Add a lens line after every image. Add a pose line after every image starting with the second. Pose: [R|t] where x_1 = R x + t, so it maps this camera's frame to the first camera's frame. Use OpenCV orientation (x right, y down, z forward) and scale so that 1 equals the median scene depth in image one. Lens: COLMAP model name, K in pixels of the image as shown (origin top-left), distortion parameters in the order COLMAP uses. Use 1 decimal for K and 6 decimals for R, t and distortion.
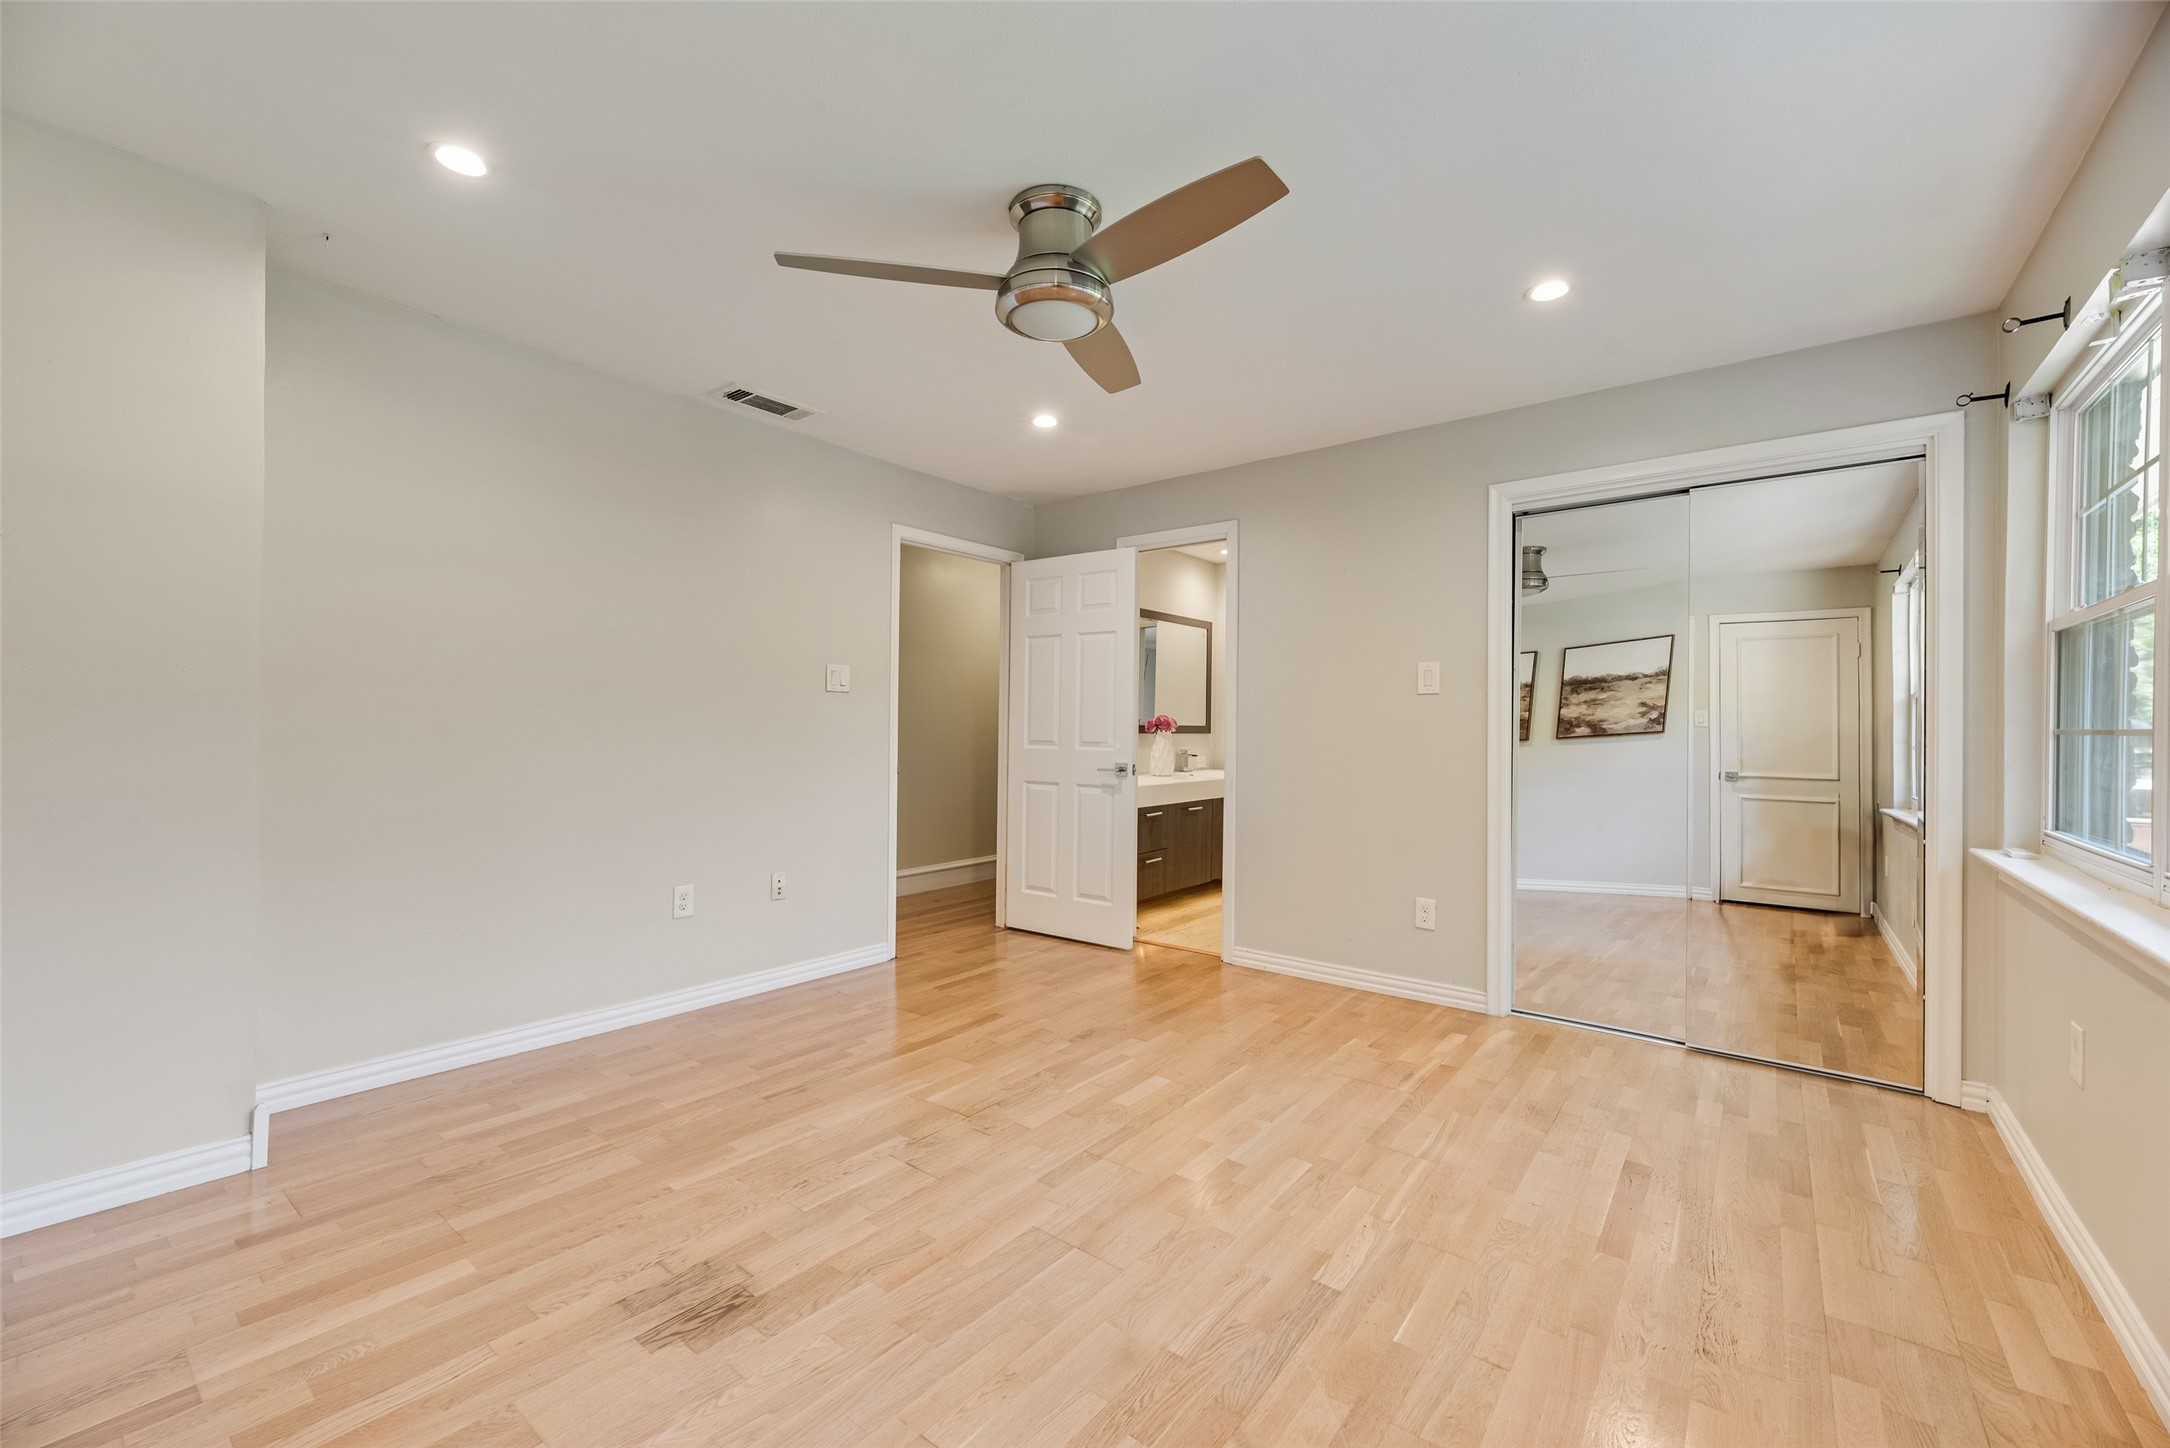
lens RADIAL K [[871.7, 0, 1086.5], [0, 871.7, 734.2], [0, 0, 1]] dist [0.002876, -0.000392]
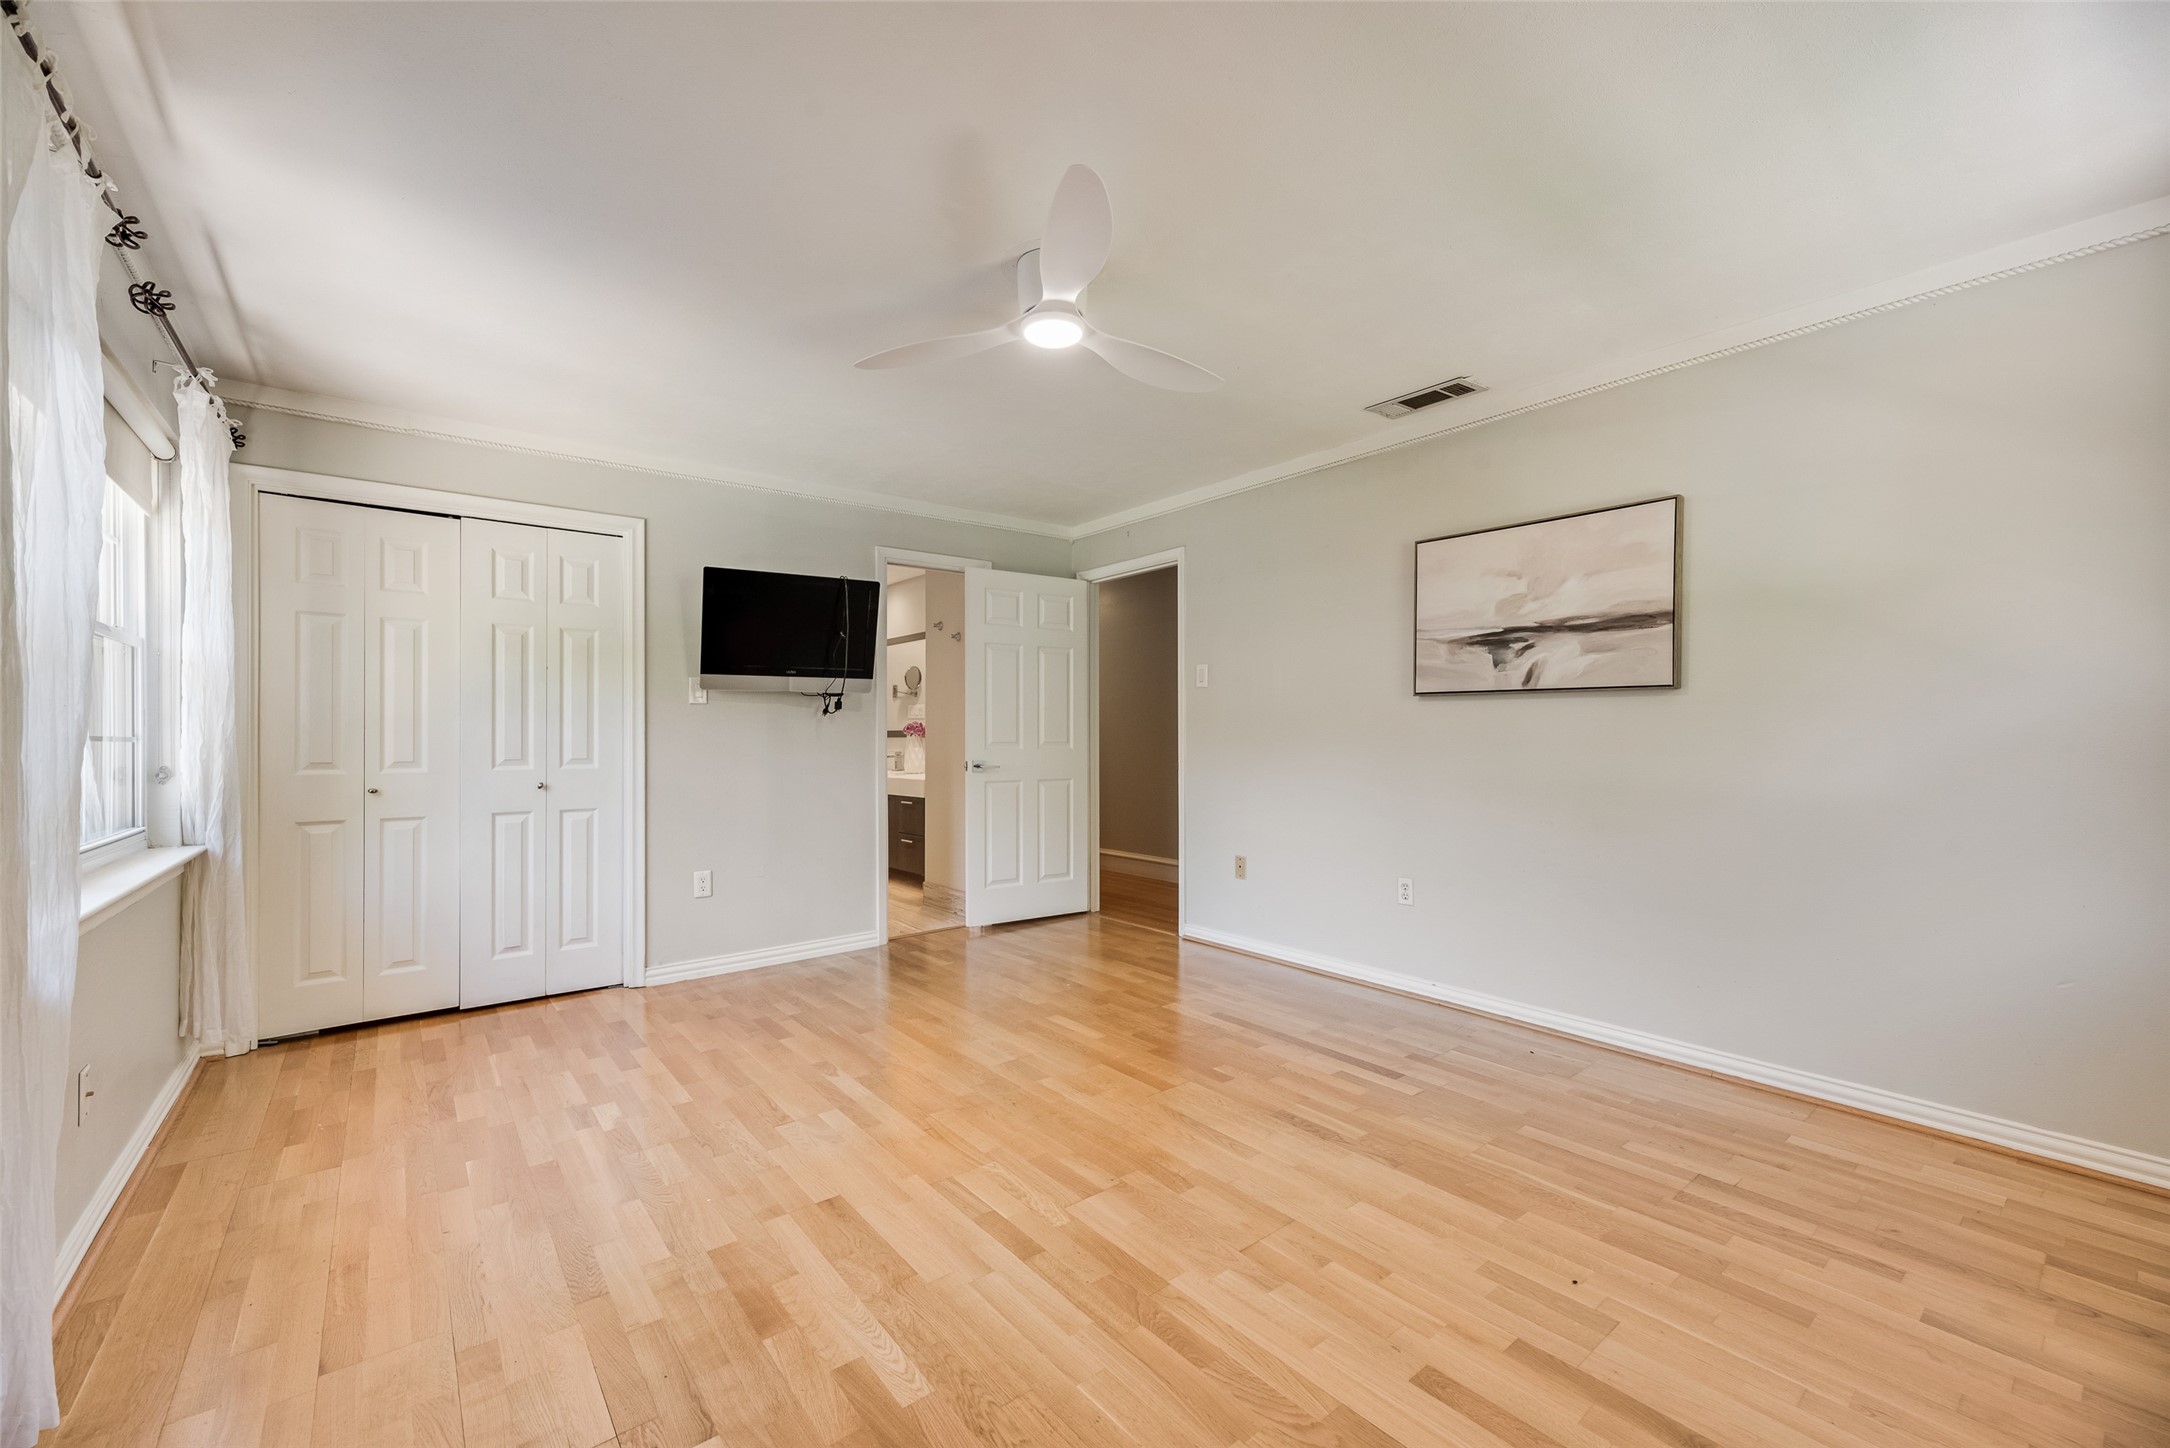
lens RADIAL K [[871.7, 0, 1087.1], [0, 871.7, 730.1], [0, 0, 1]] dist [0.002876, -0.000392]
pose [[-0.235197, -0.004288, -0.971938, 0.894188], [0.004601, 0.999974, -0.005526, -0.005902], [0.971937, -0.005772, -0.235172, 1.138084]]
